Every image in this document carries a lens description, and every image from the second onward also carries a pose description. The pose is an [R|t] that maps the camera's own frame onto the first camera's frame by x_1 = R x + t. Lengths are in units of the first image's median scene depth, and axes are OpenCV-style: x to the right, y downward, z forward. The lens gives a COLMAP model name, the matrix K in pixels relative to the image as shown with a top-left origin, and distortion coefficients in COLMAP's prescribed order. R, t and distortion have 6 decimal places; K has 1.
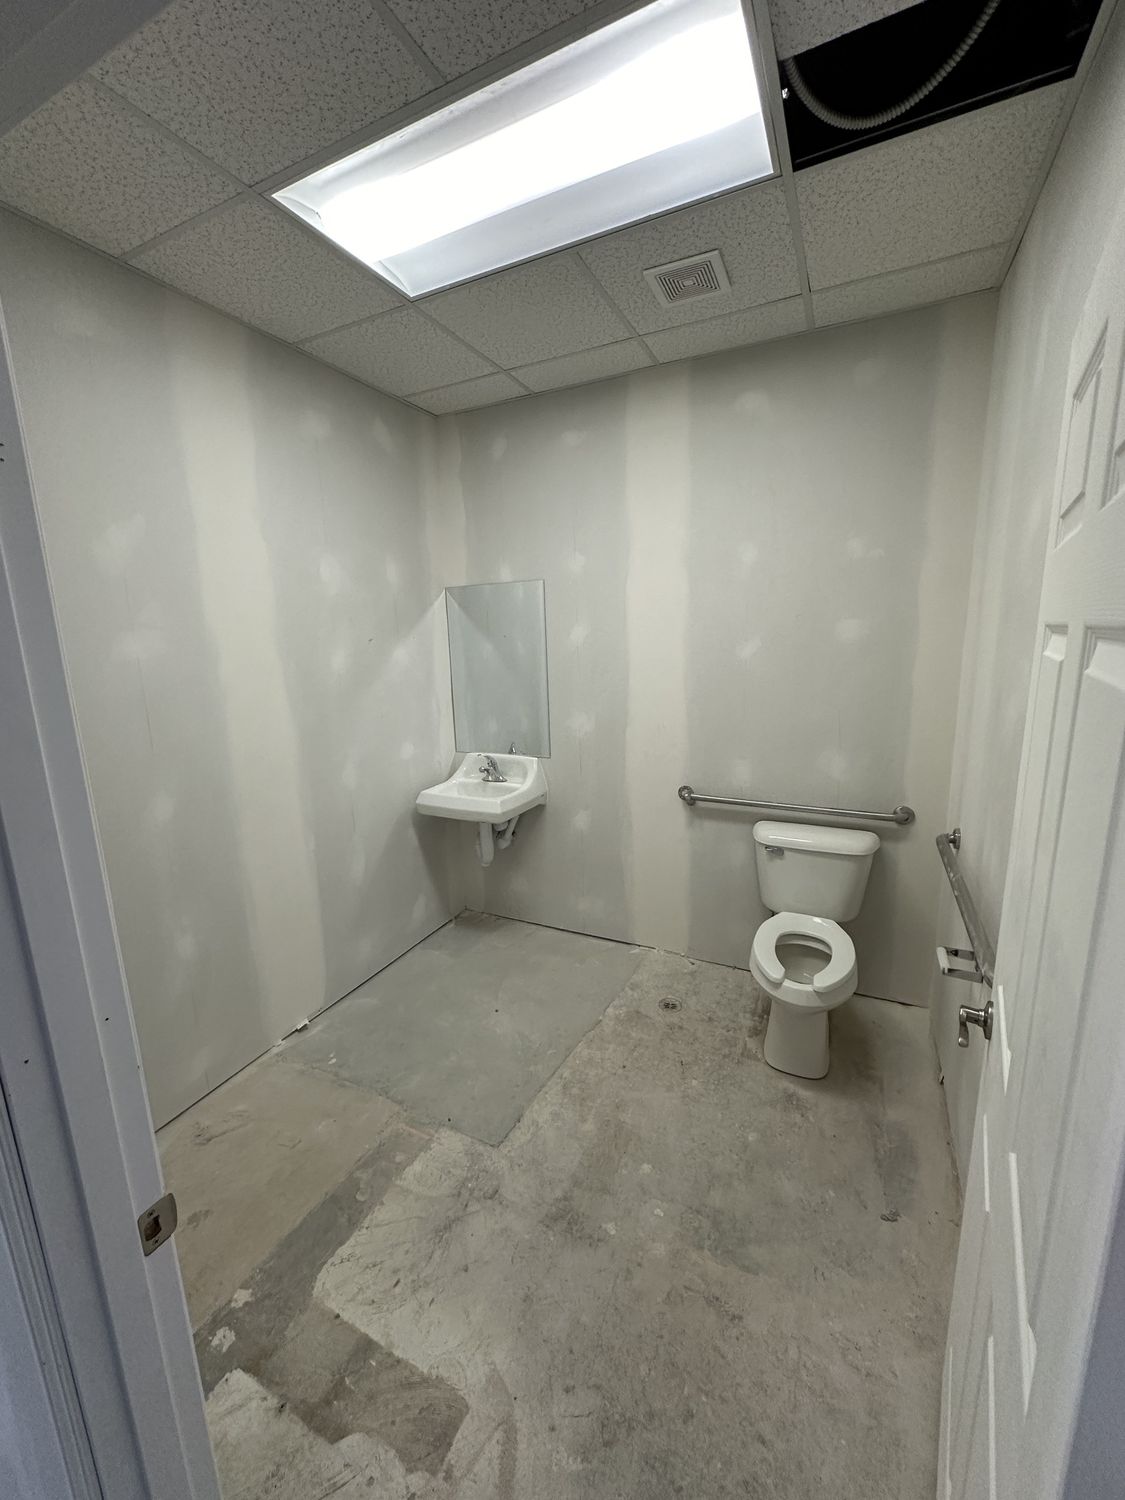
lens RADIAL K [[593.0, 0, 563.8], [0, 593.0, 754.0], [0, 0, 1]] dist [-0.001012, 0.000119]
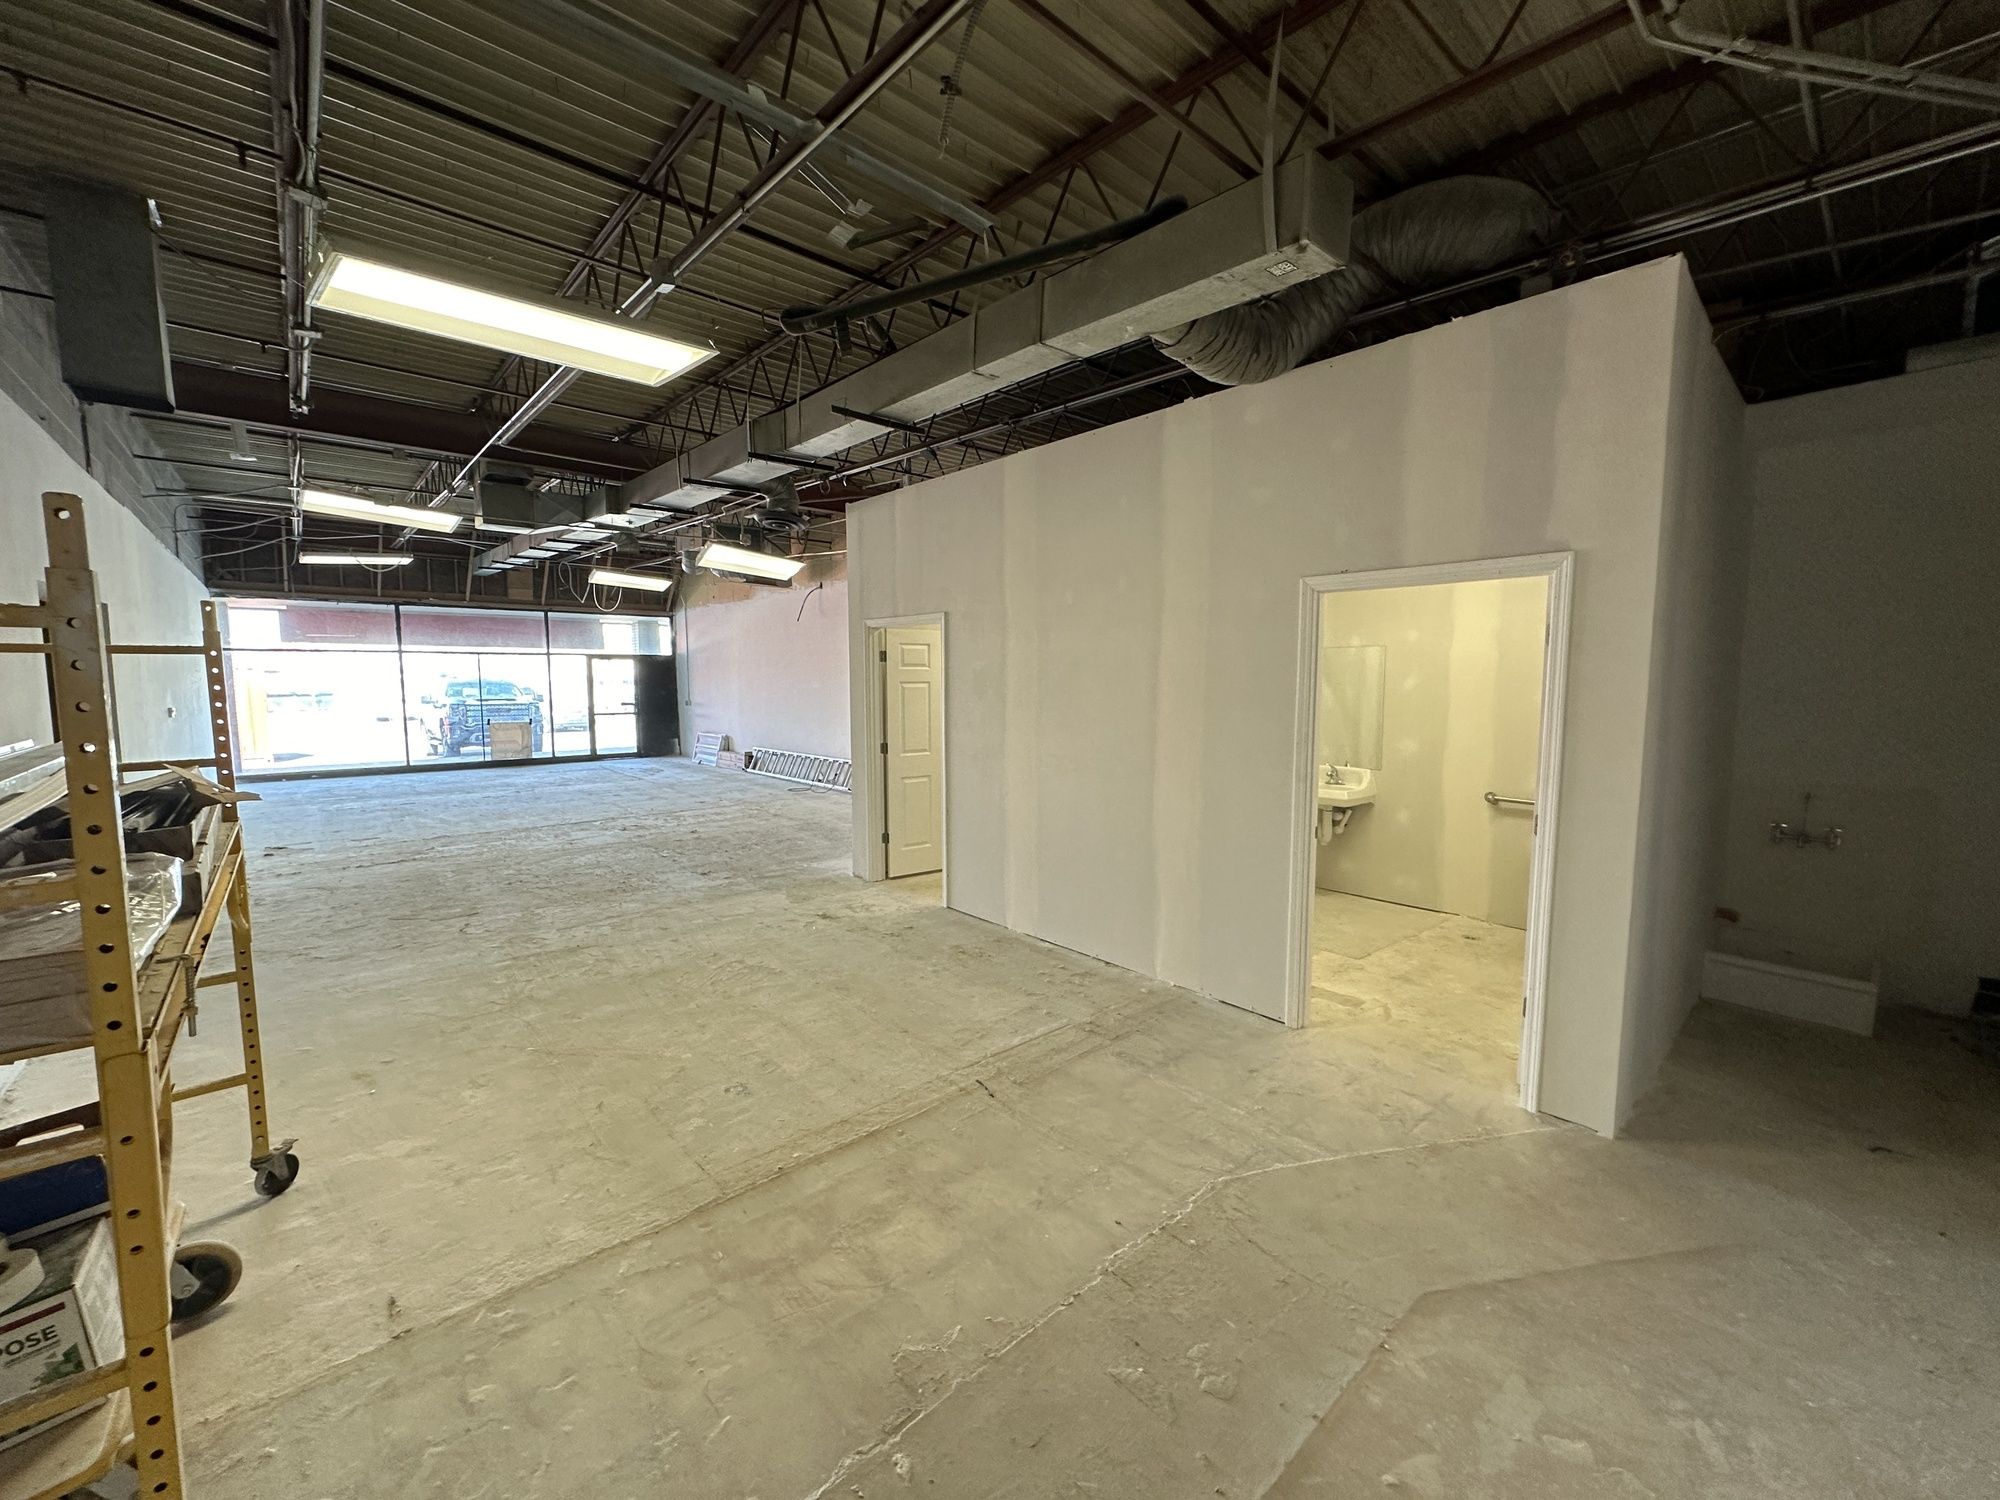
lens RADIAL K [[790.7, 0, 998.7], [0, 790.7, 755.3], [0, 0, 1]] dist [-0.001012, 0.000119]
pose [[0.925445, 0.058460, -0.374344, -0.189217], [-0.092148, 0.993087, -0.072718, 0.224295], [0.367505, 0.101792, 0.924434, -1.246102]]
